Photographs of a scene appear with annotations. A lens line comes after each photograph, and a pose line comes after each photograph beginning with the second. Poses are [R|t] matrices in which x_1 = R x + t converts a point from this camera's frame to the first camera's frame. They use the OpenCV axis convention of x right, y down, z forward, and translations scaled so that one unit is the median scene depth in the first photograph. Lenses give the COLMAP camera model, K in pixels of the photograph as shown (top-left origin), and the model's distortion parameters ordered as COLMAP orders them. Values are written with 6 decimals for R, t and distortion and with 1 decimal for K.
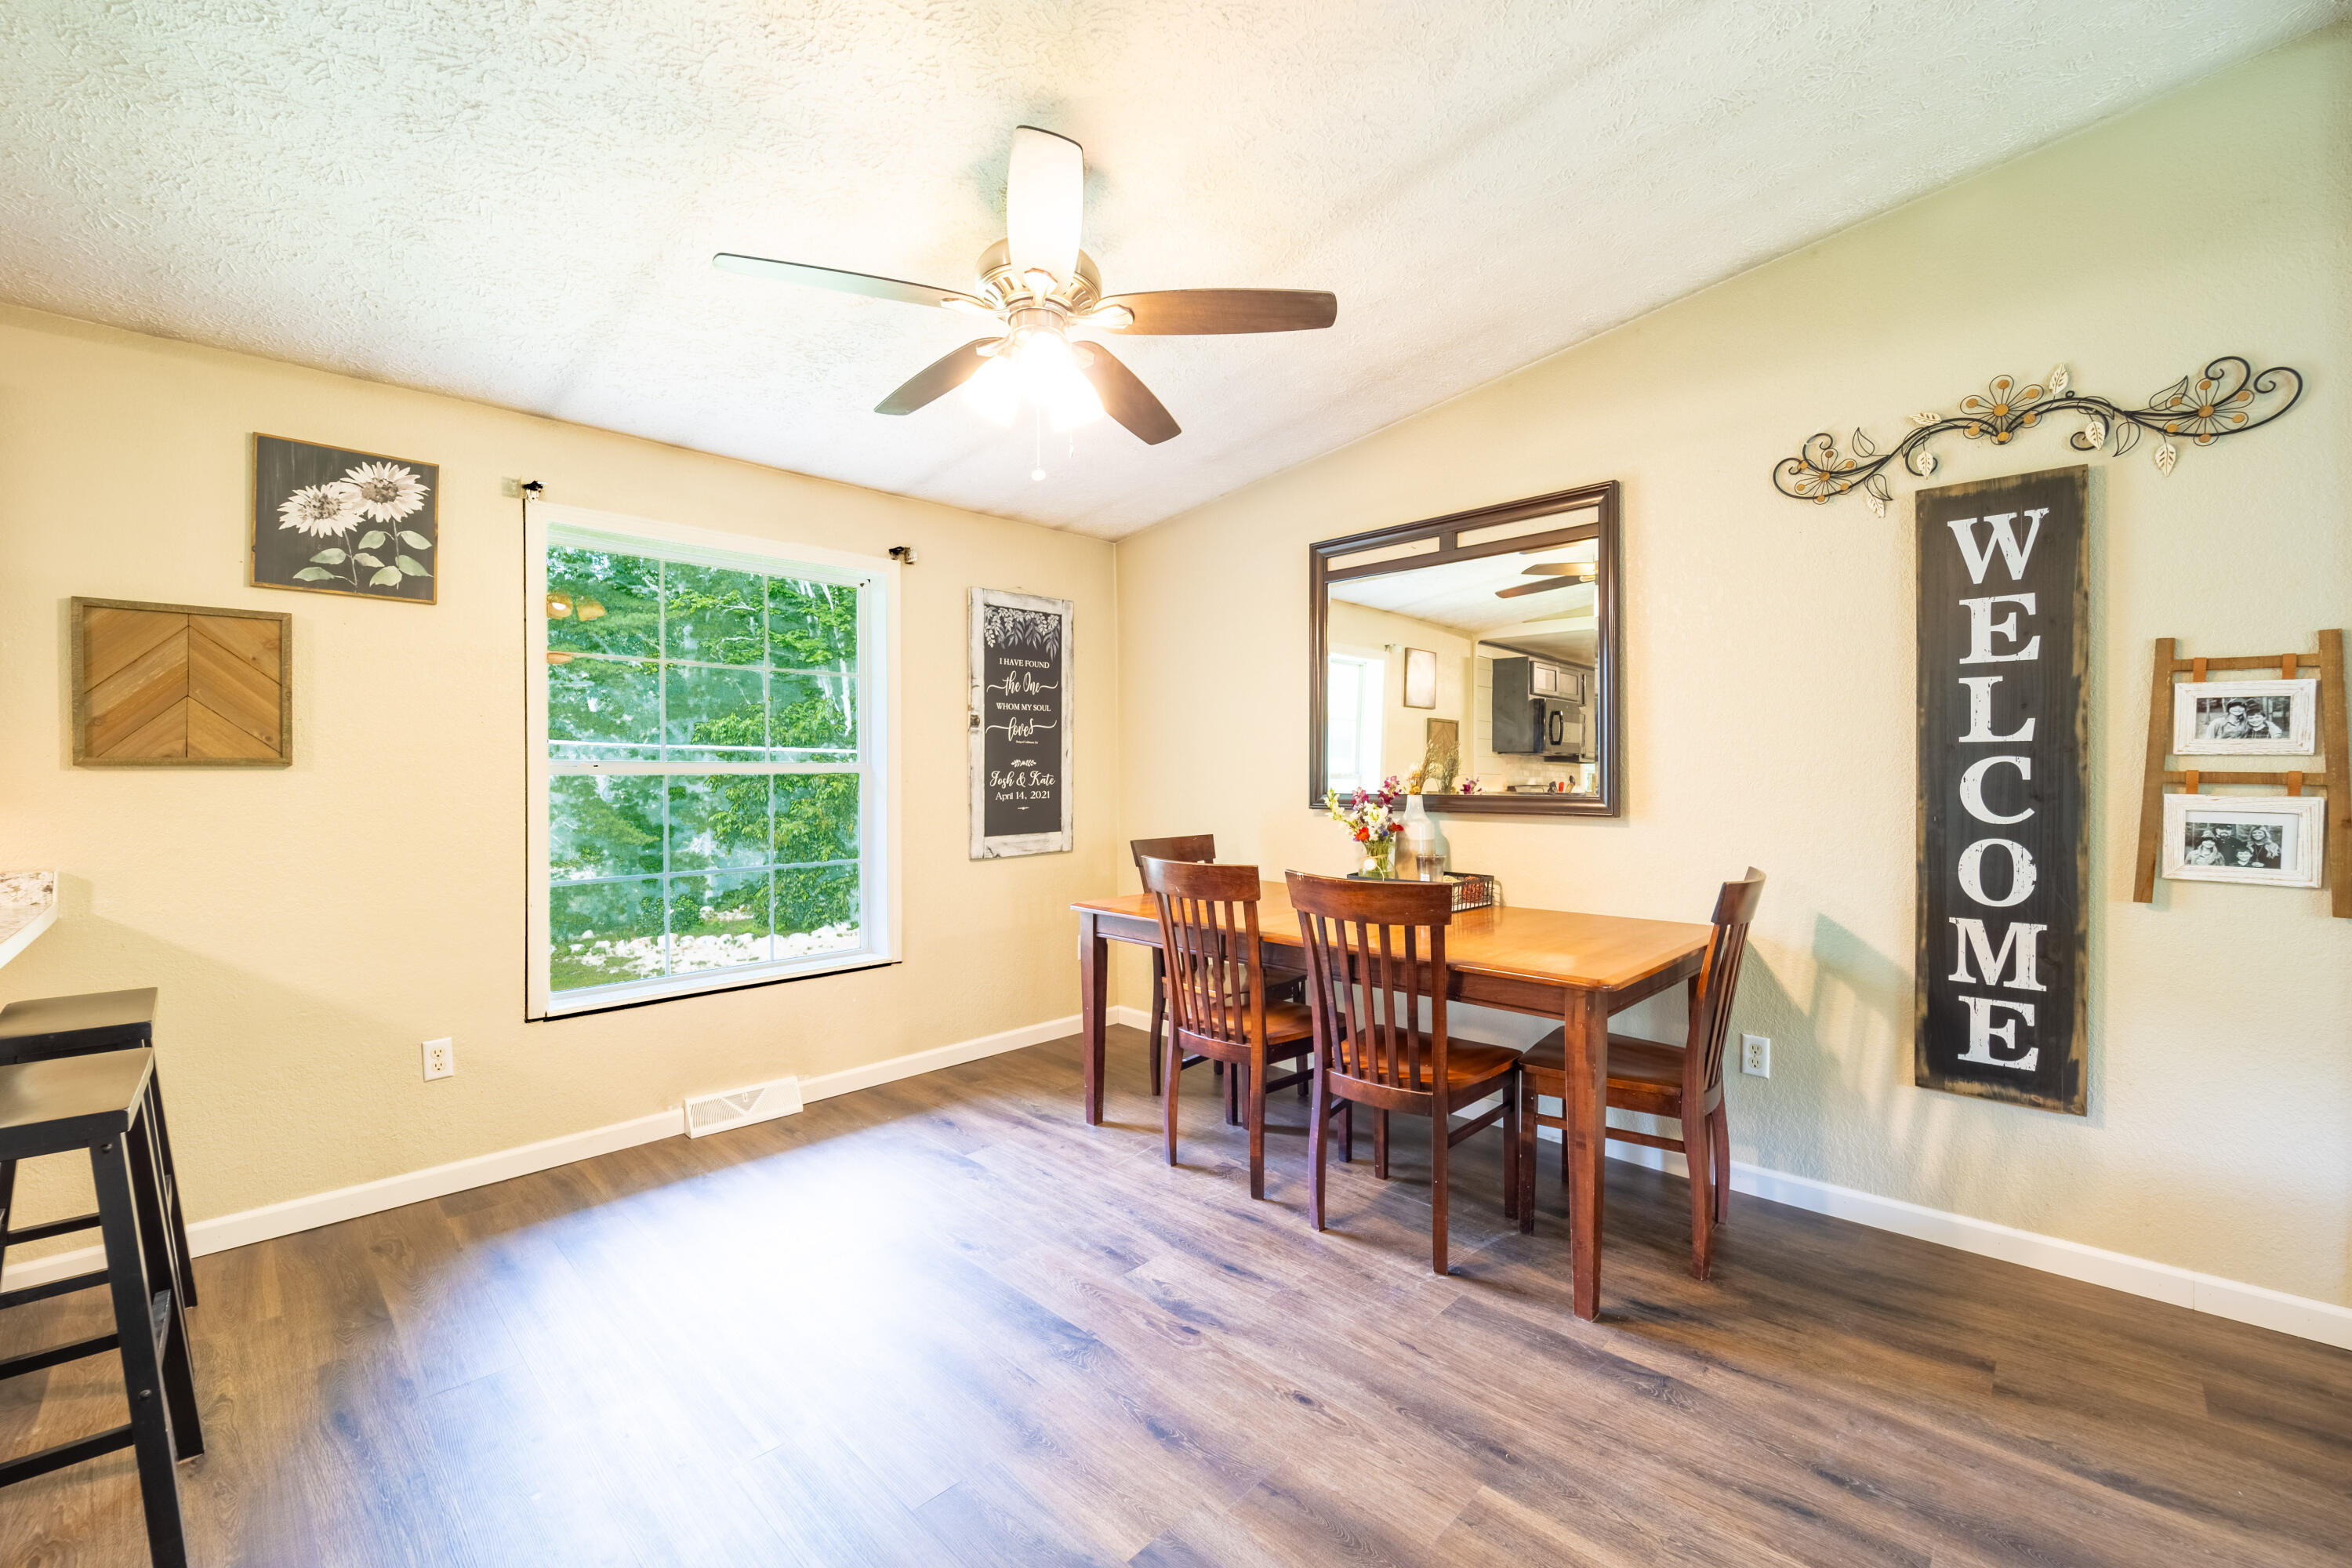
lens RADIAL K [[969.0, 0, 1167.4], [0, 969.0, 772.3], [0, 0, 1]] dist [0.001444, -0.012027]
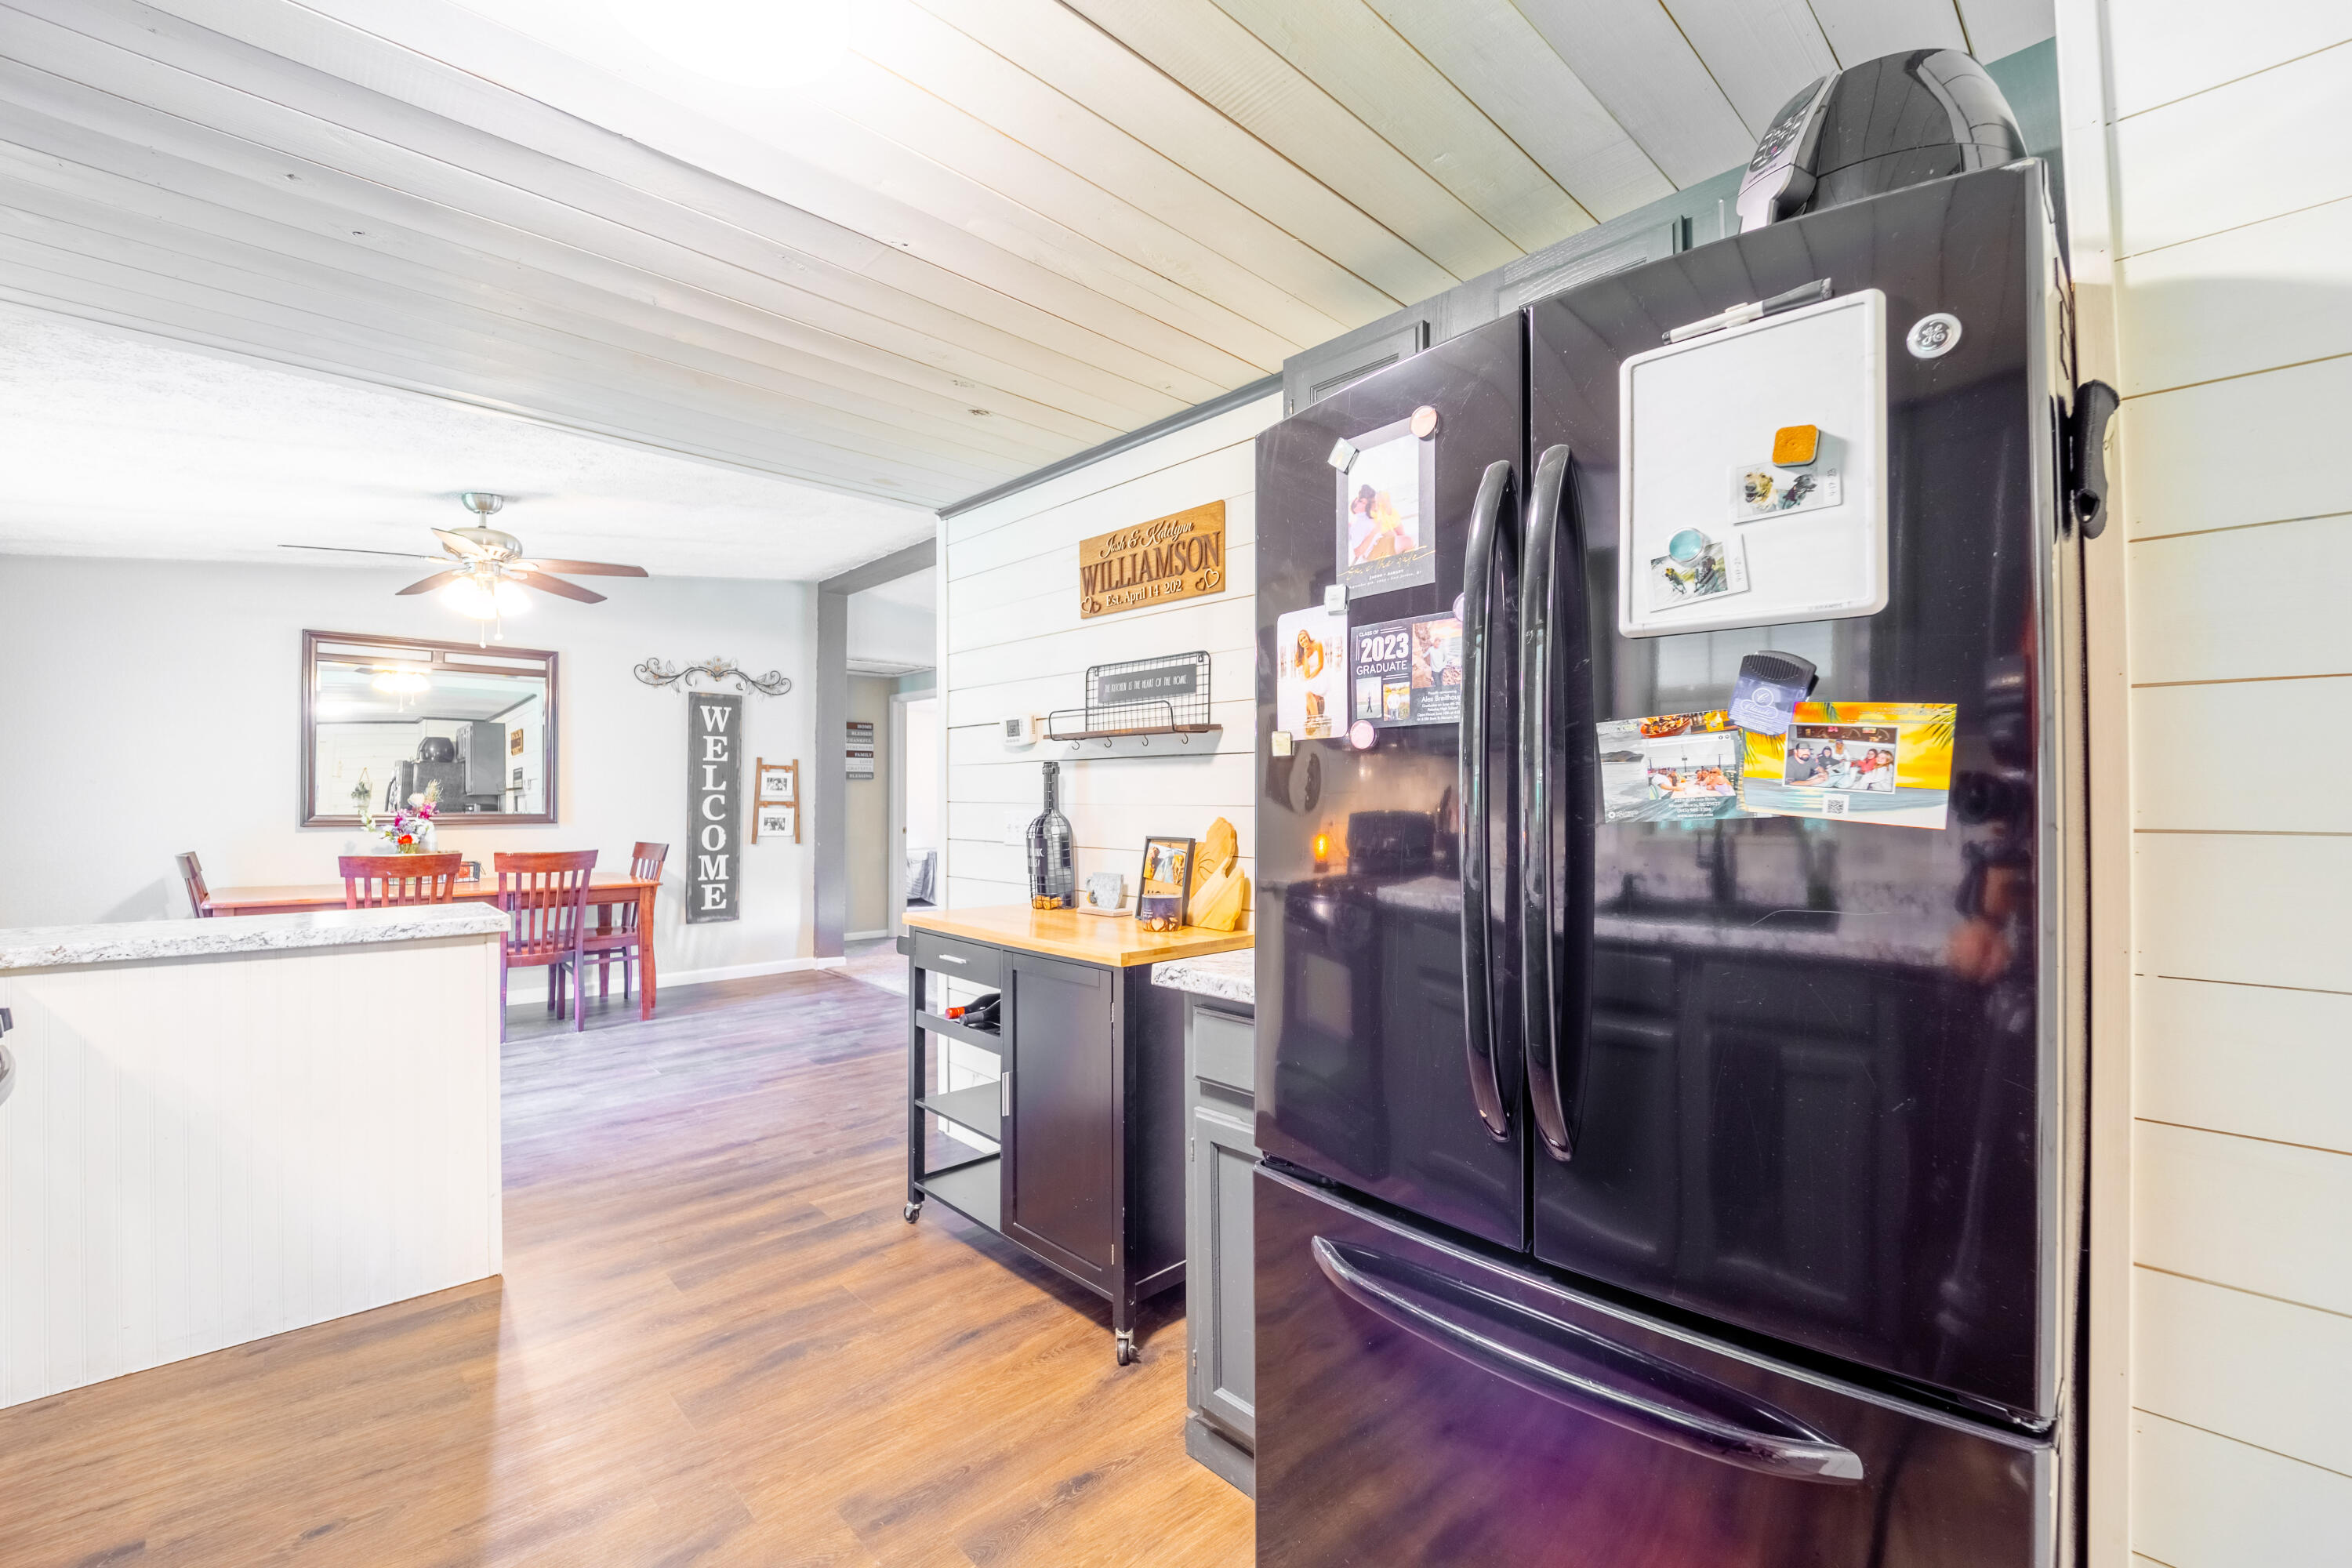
lens RADIAL K [[969.0, 0, 1203.2], [0, 969.0, 791.0], [0, 0, 1]] dist [-0.022343, -0.000057]
pose [[0.009714, 0.013147, 0.999866, -1.707527], [-0.001093, 0.999913, -0.013137, 0.005405], [-0.999952, -0.000966, 0.009727, -0.378294]]
